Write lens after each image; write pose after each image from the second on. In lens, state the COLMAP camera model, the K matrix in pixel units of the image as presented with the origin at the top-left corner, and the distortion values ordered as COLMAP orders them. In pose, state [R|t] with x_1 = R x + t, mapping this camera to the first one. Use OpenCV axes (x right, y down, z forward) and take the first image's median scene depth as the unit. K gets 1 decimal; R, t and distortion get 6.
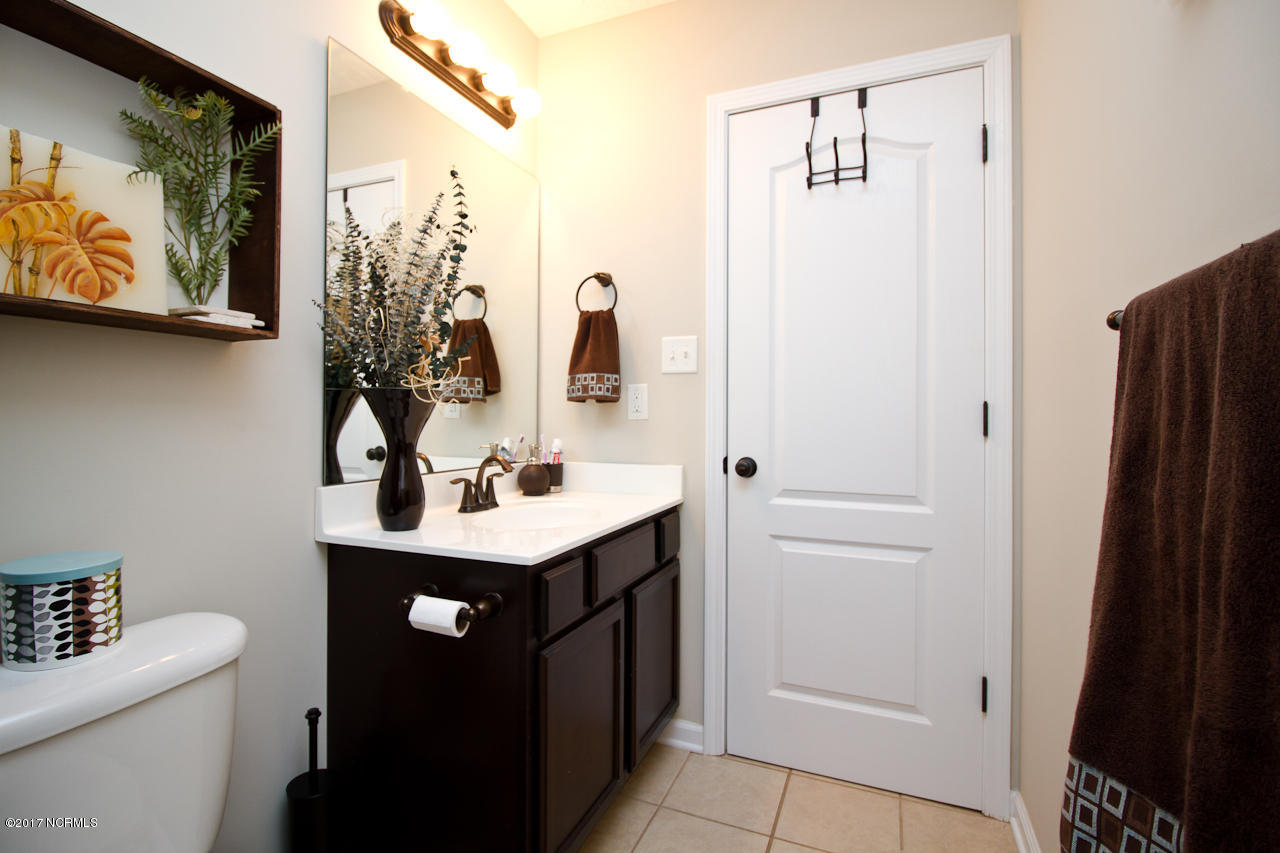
lens RADIAL K [[592.5, 0, 641.5], [0, 592.5, 422.6], [0, 0, 1]] dist [-0.010044, -0.007579]
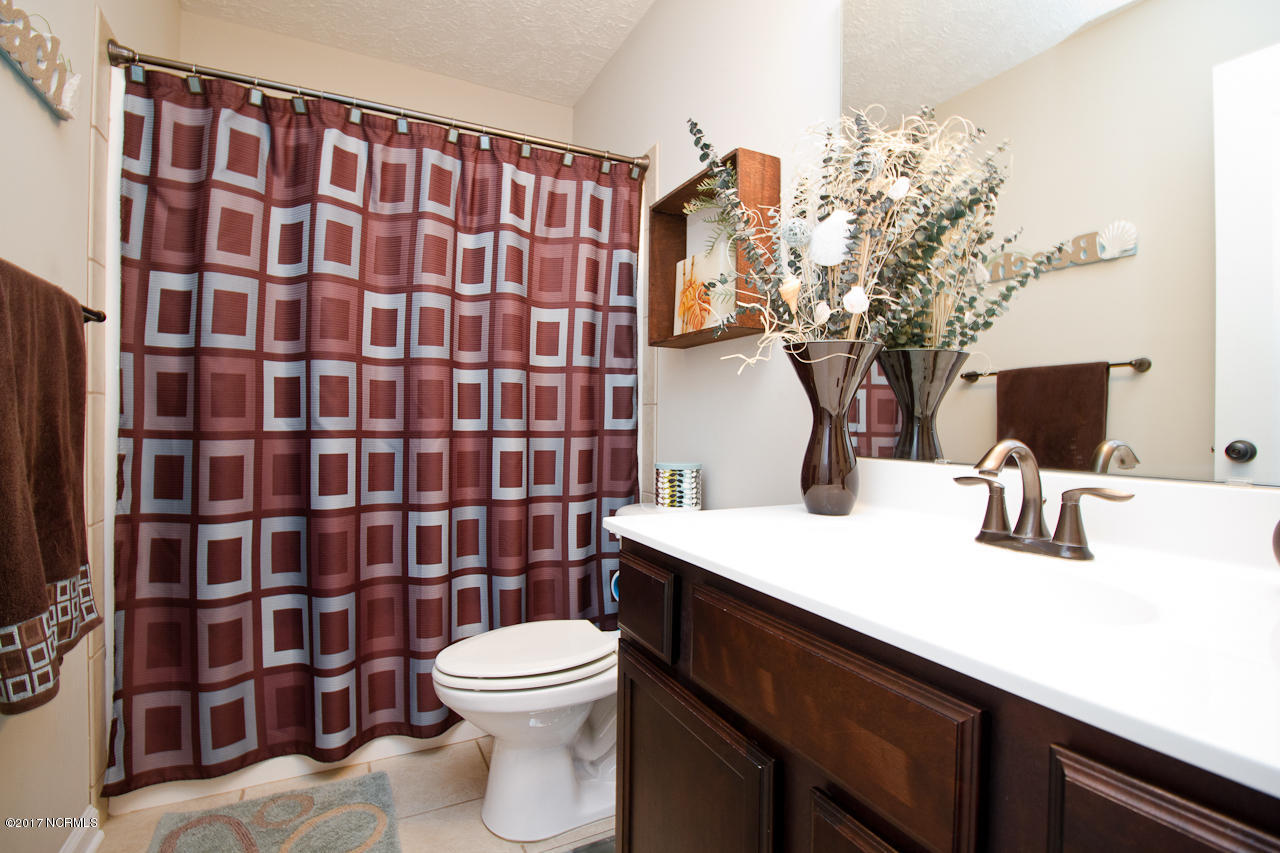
lens RADIAL K [[592.5, 0, 643.0], [0, 592.5, 422.2], [0, 0, 1]] dist [-0.010044, -0.007579]
pose [[-0.643492, -0.005322, -0.765434, 0.347580], [-0.020362, 0.999741, 0.010167, 0.041247], [0.765182, 0.022128, -0.643434, 1.115165]]
